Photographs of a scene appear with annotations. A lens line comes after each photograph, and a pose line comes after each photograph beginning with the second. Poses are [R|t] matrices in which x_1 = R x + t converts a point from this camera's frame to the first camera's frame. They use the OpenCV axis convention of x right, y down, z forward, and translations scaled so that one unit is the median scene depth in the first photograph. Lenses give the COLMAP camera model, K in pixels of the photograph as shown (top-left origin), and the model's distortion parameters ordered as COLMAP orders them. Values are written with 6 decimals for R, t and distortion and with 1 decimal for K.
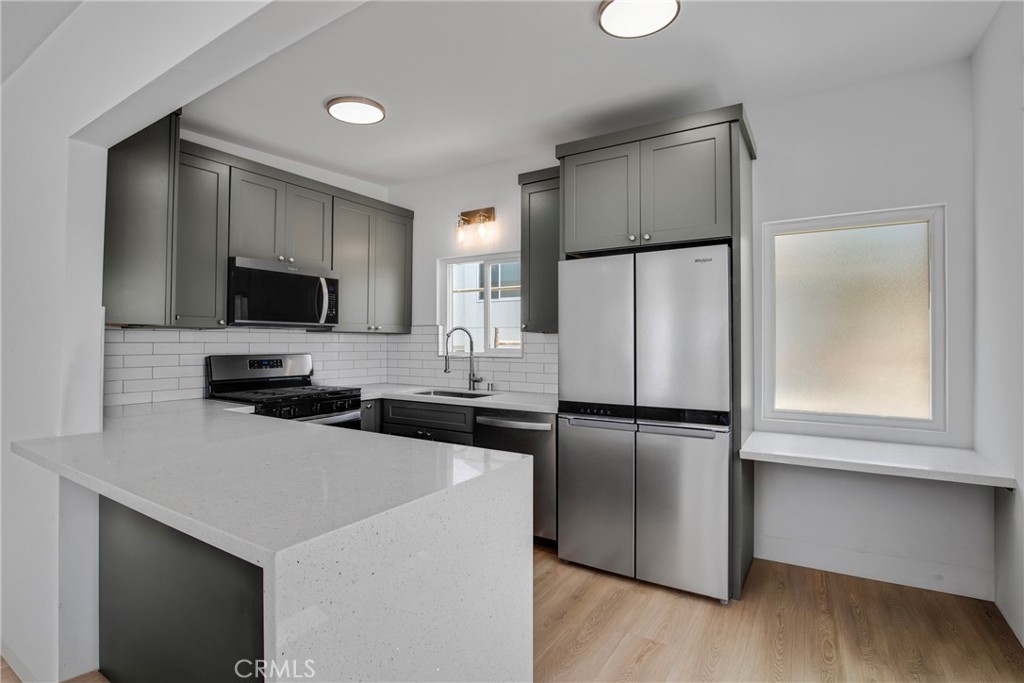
lens RADIAL K [[489.6, 0, 497.8], [0, 489.6, 340.3], [0, 0, 1]] dist [-0.024136, 0.004722]
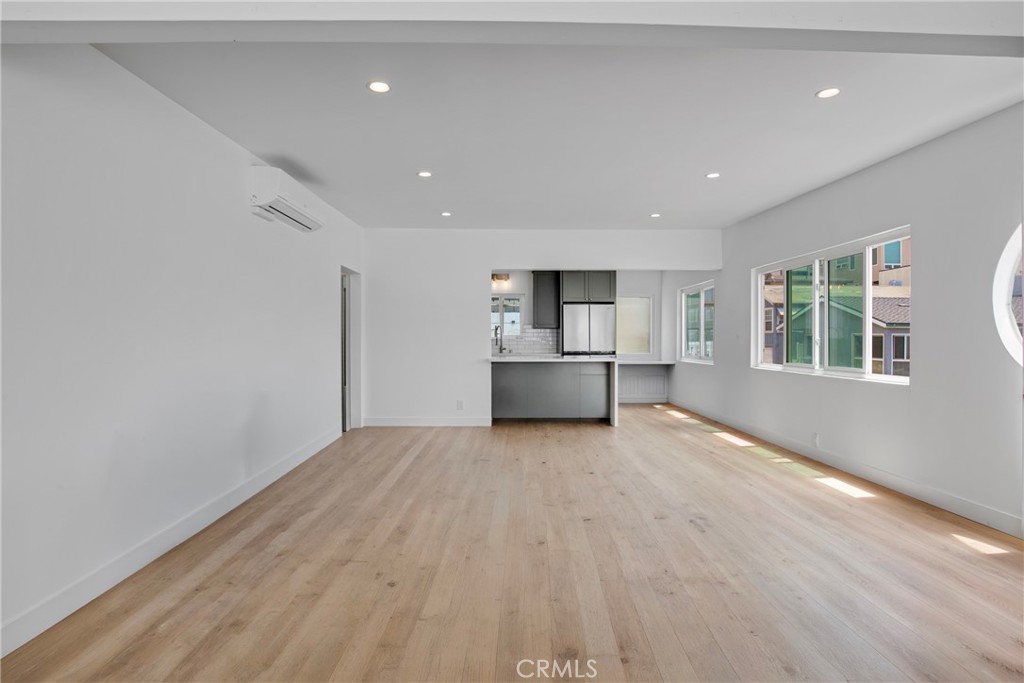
lens RADIAL K [[489.6, 0, 510.6], [0, 489.6, 339.4], [0, 0, 1]] dist [-0.024136, 0.004722]
pose [[0.825971, 0.006634, 0.563673, -1.414320], [-0.004117, 0.999975, -0.005736, 0.053013], [-0.563697, 0.002417, 0.825978, -0.997959]]
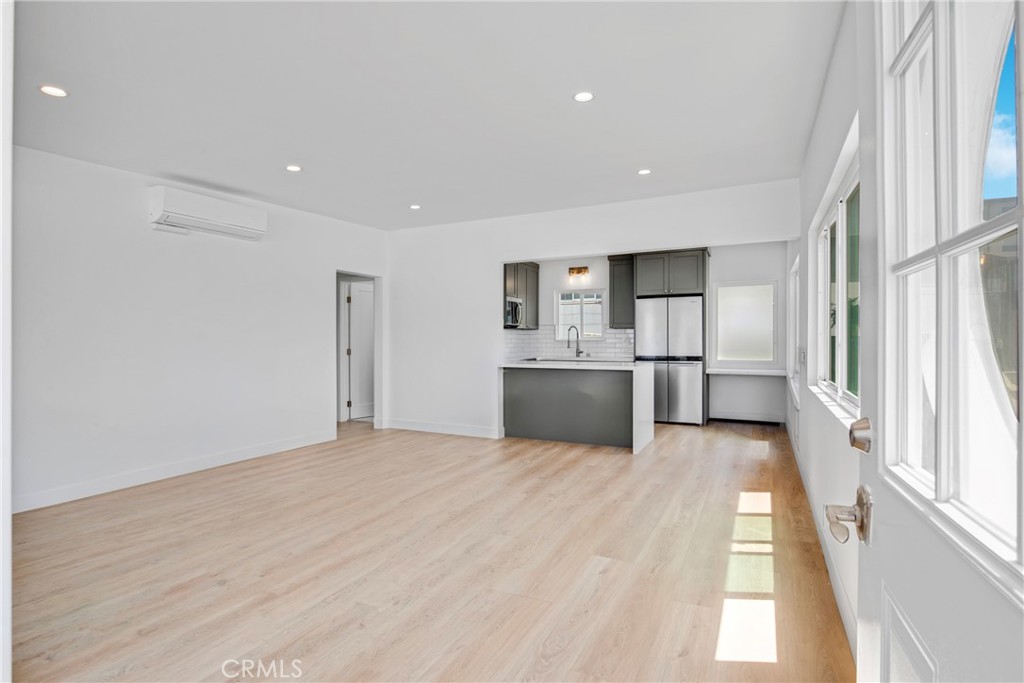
lens RADIAL K [[489.6, 0, 516.7], [0, 489.6, 343.8], [0, 0, 1]] dist [-0.024136, 0.004722]
pose [[0.993010, 0.002862, 0.117999, -0.587164], [-0.003227, 0.999991, 0.002901, 0.045123], [-0.117990, -0.003261, 0.993009, -1.065284]]
